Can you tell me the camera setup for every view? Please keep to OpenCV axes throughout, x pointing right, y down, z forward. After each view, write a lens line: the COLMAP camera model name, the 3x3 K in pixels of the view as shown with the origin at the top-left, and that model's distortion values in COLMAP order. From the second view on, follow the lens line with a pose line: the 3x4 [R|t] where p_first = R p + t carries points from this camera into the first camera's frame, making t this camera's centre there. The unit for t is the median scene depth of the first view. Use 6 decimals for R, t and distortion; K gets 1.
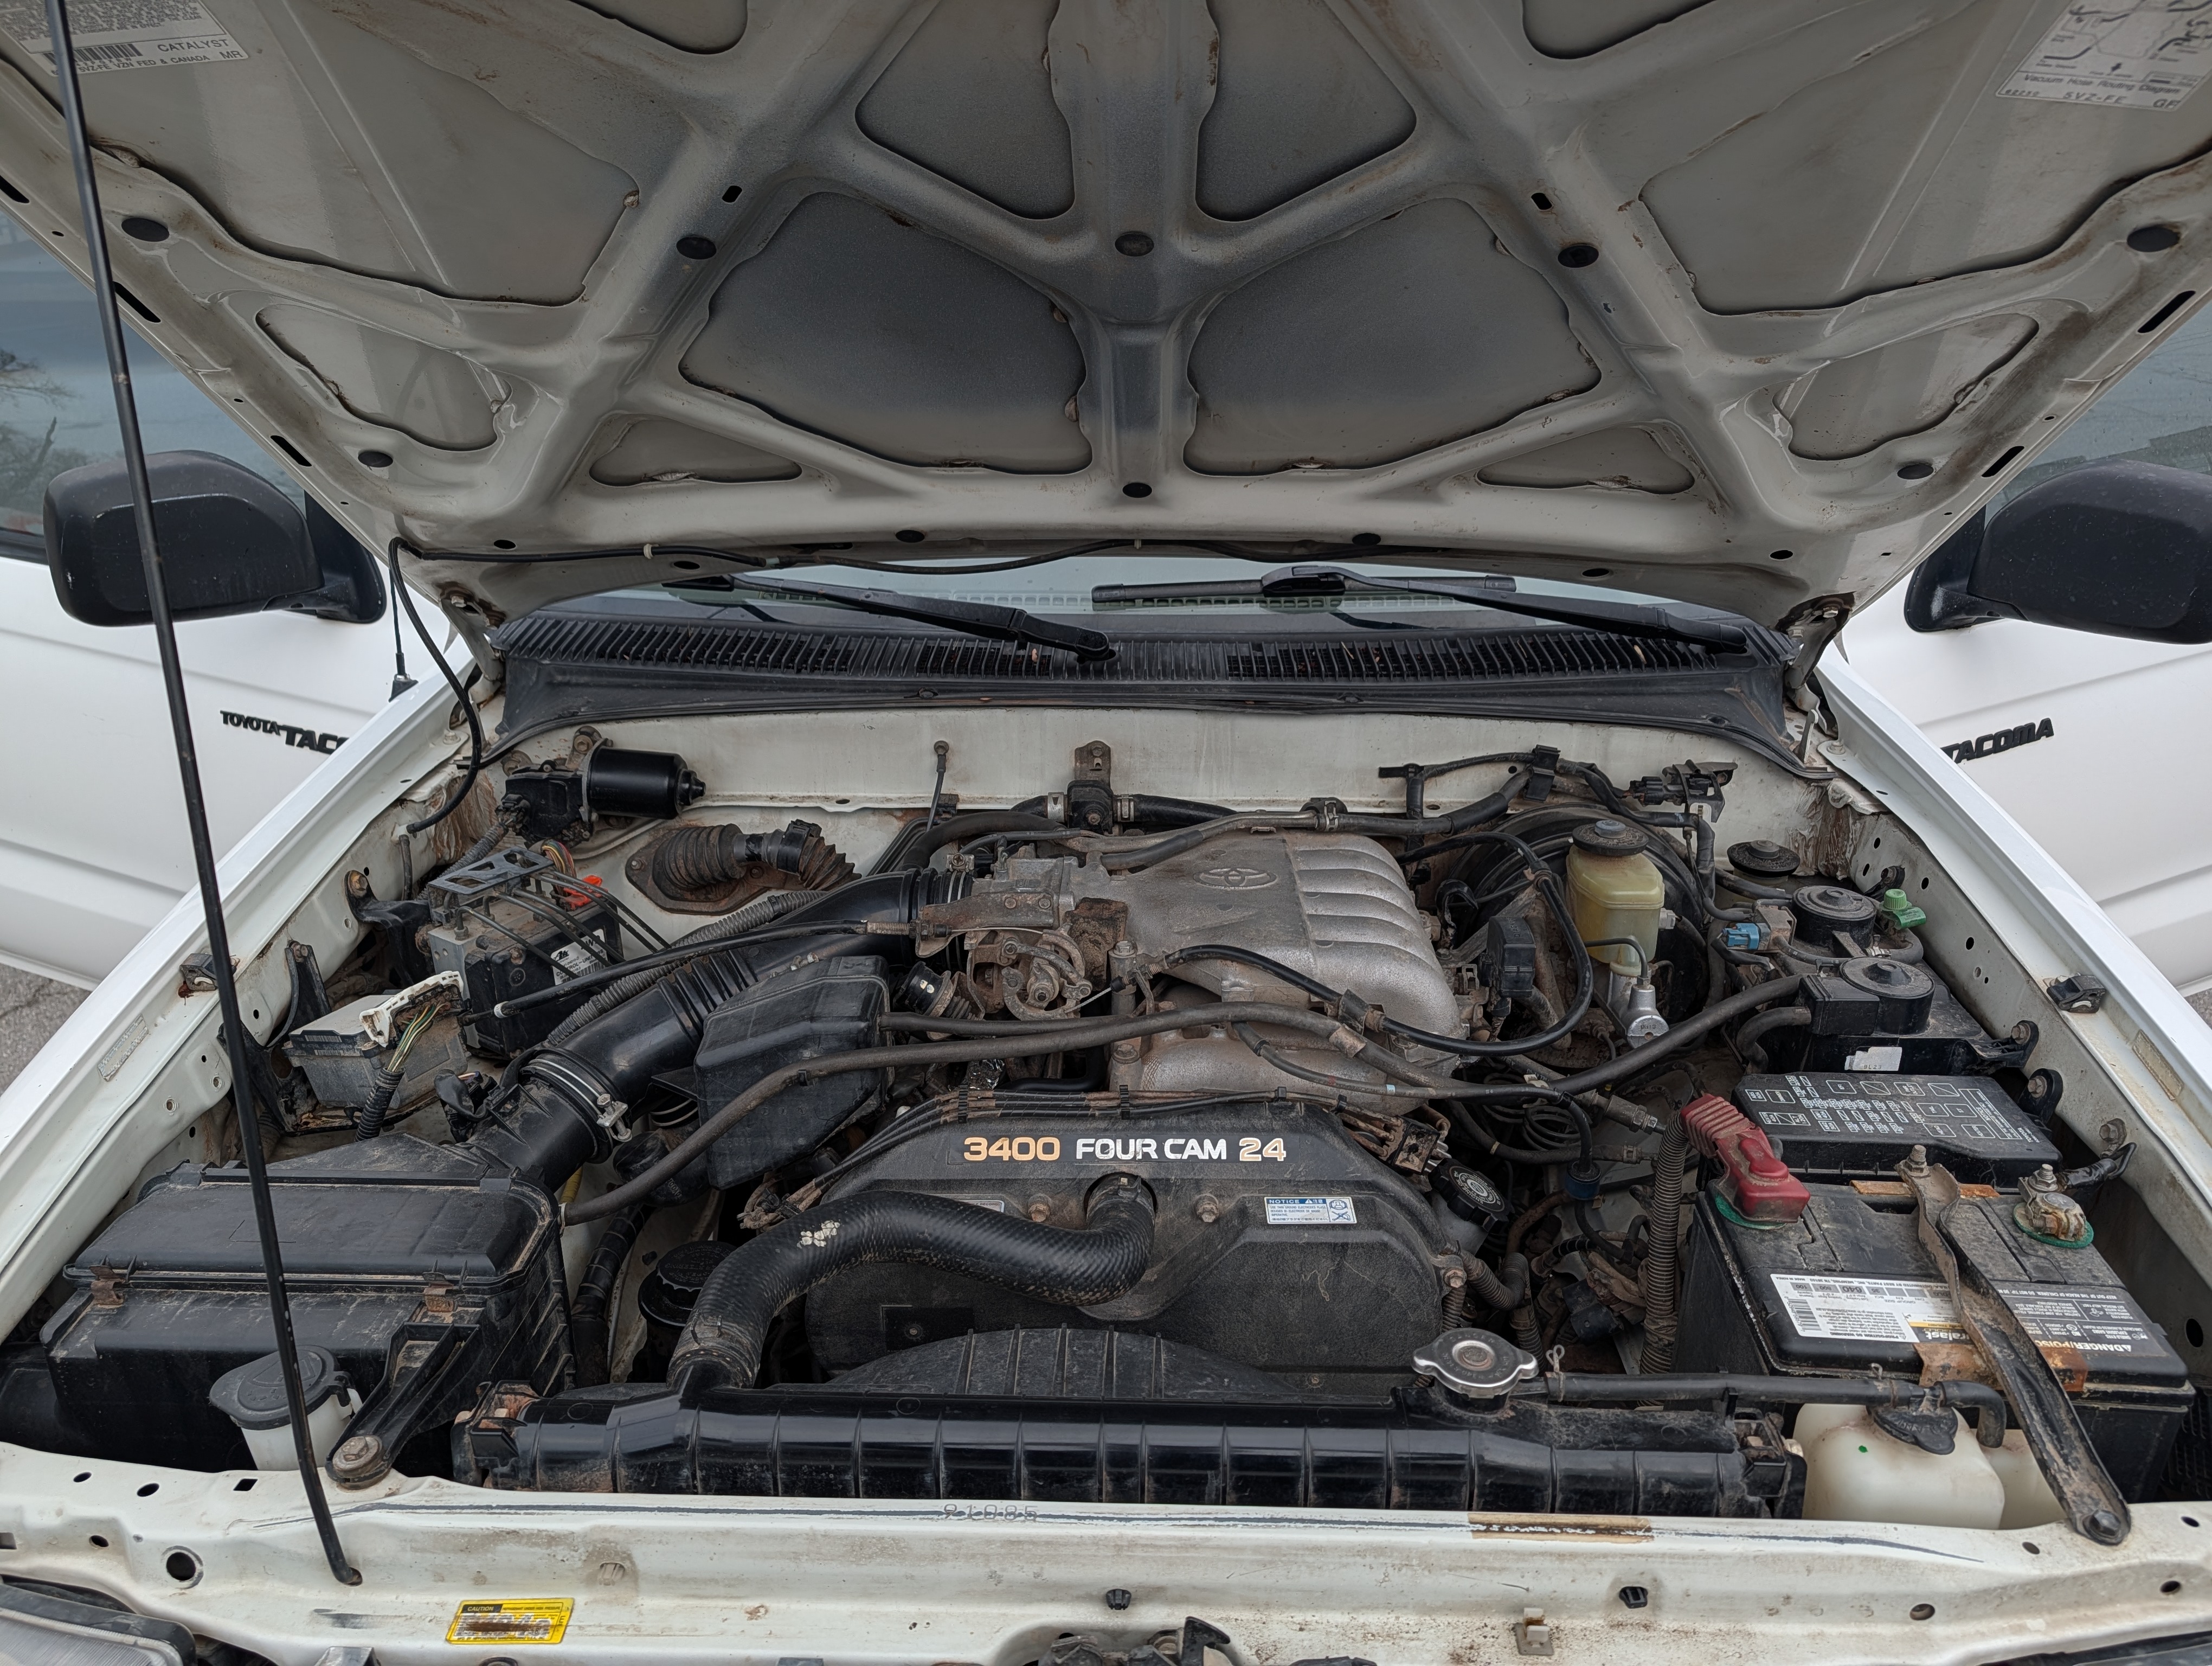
lens RADIAL K [[1628.9, 0, 1110.1], [0, 1628.9, 820.1], [0, 0, 1]] dist [-0.002188, 0.002502]
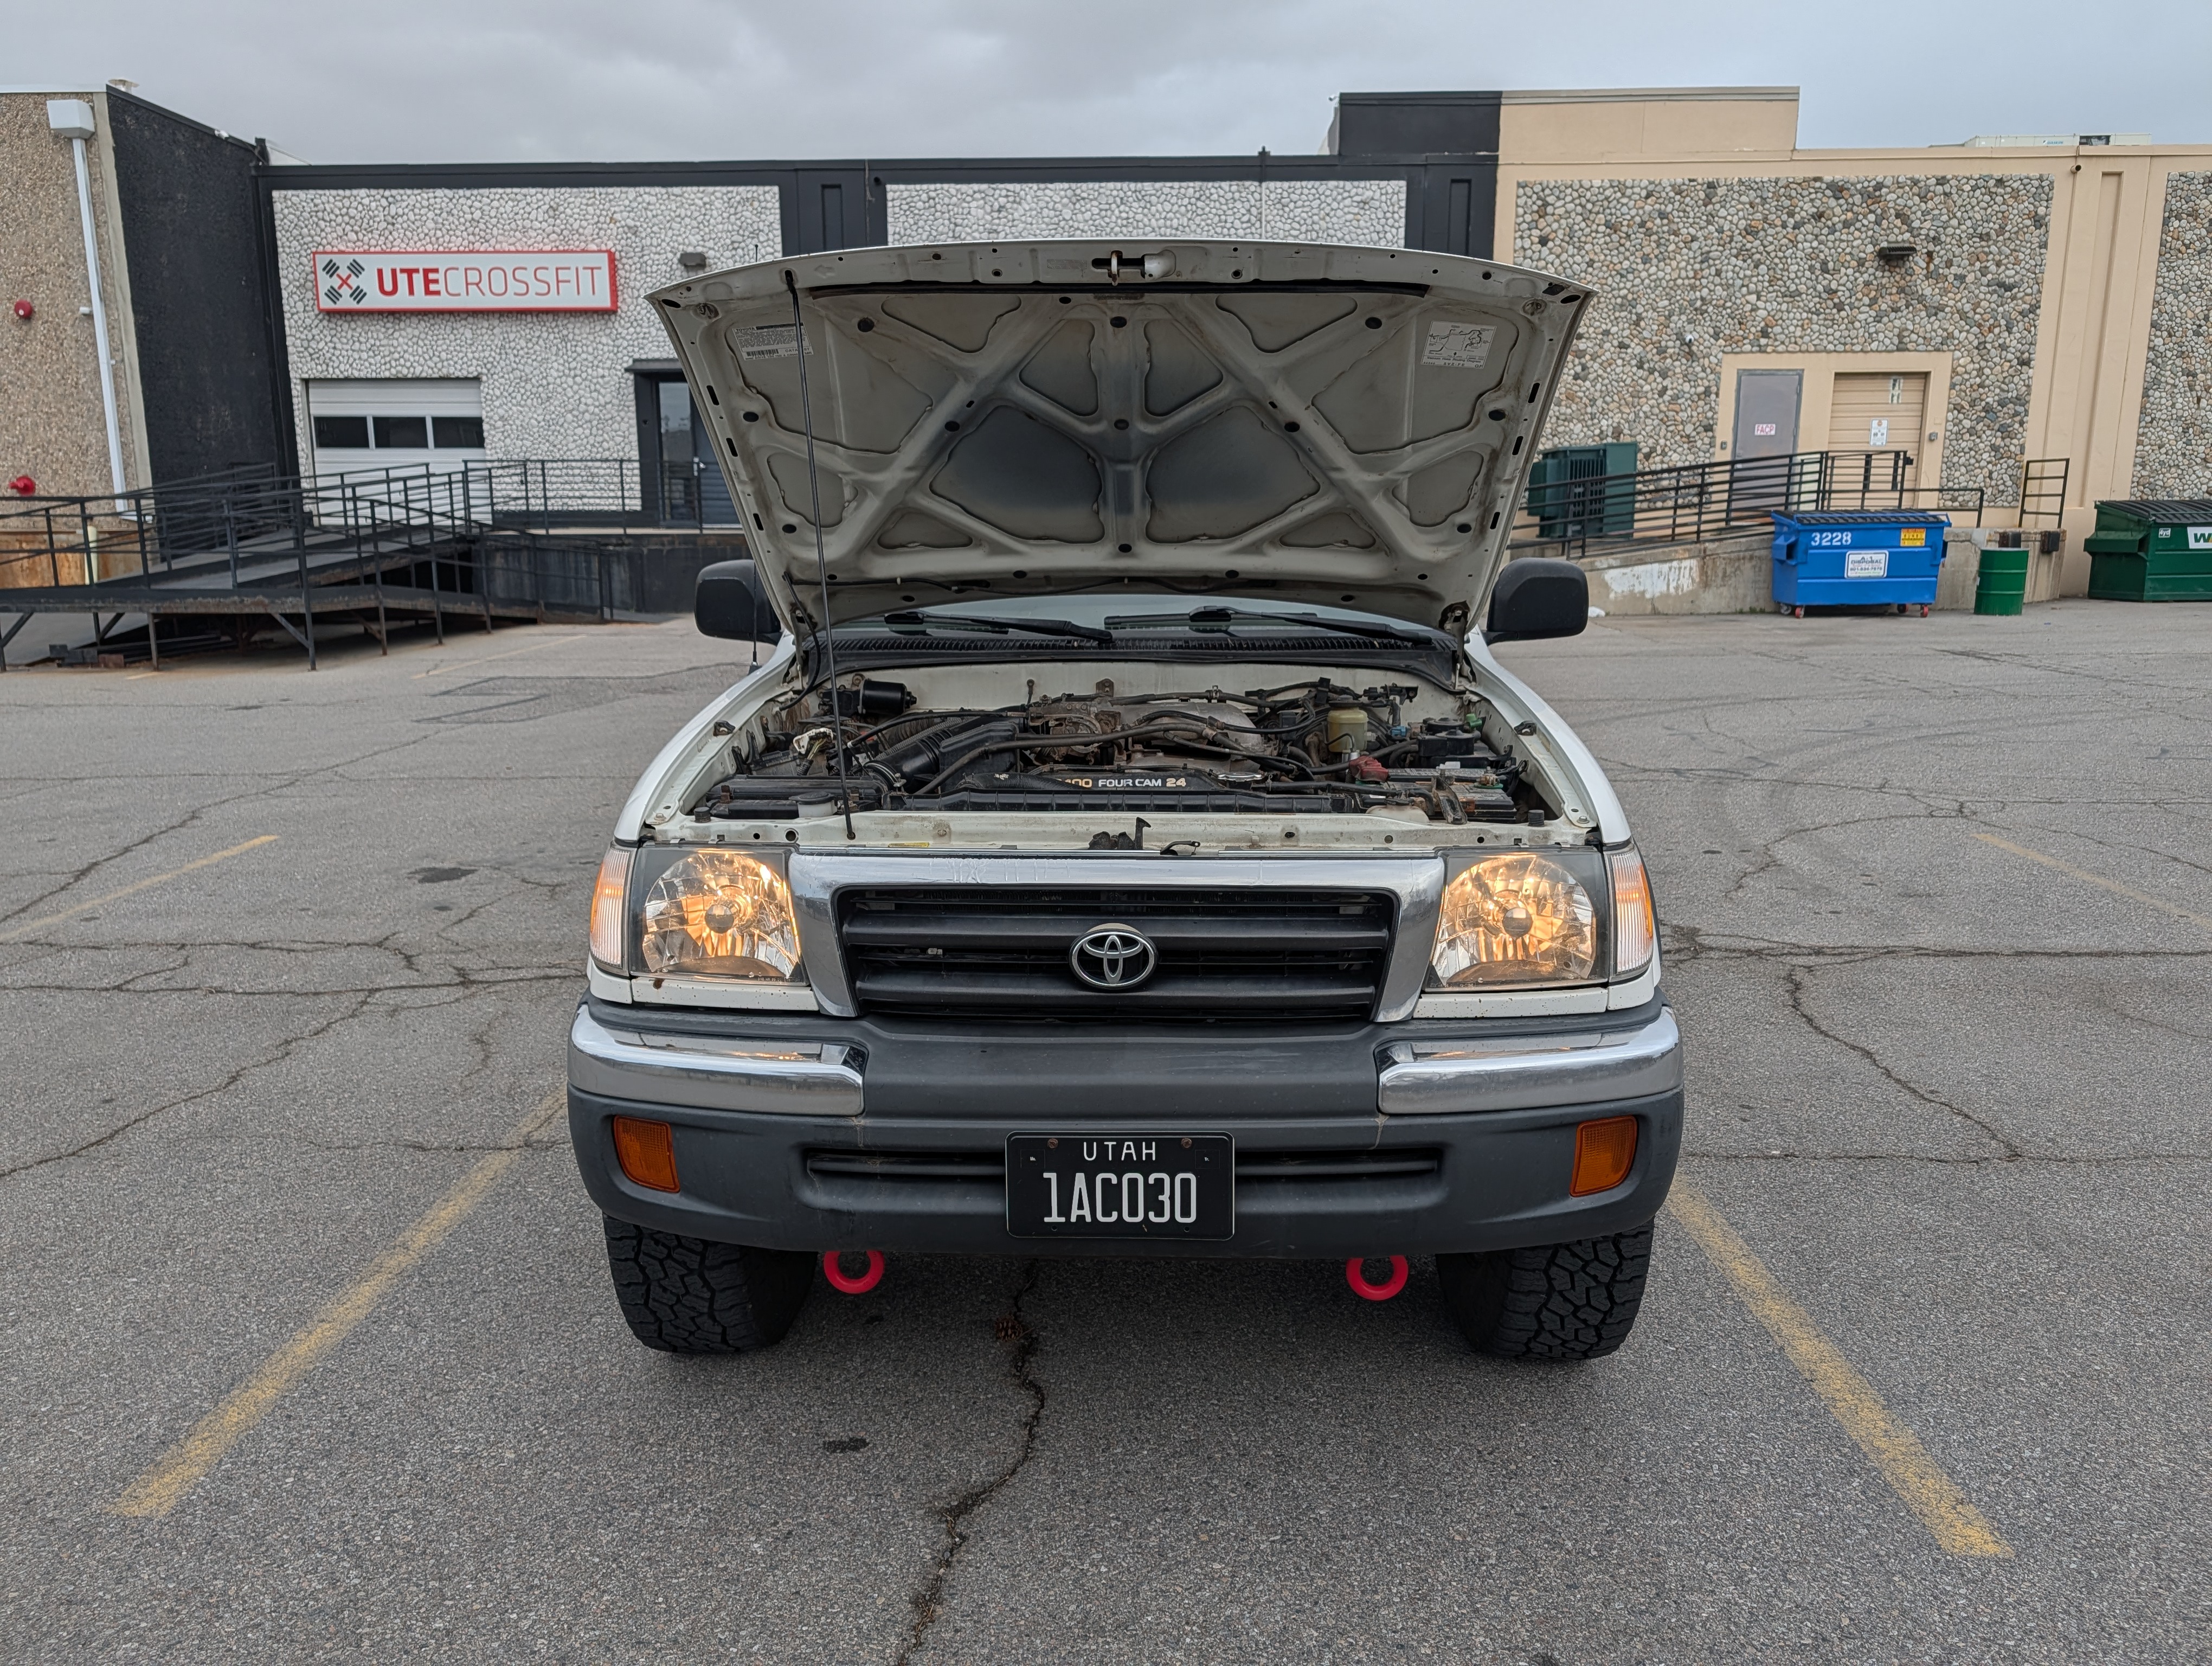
lens RADIAL K [[1628.9, 0, 1105.8], [0, 1628.9, 846.6], [0, 0, 1]] dist [-0.002188, 0.002502]
pose [[0.999971, -0.002779, -0.007084, 0.005778], [0.001432, 0.983021, -0.183486, 0.682457], [0.007474, 0.183470, 0.982997, -1.242004]]
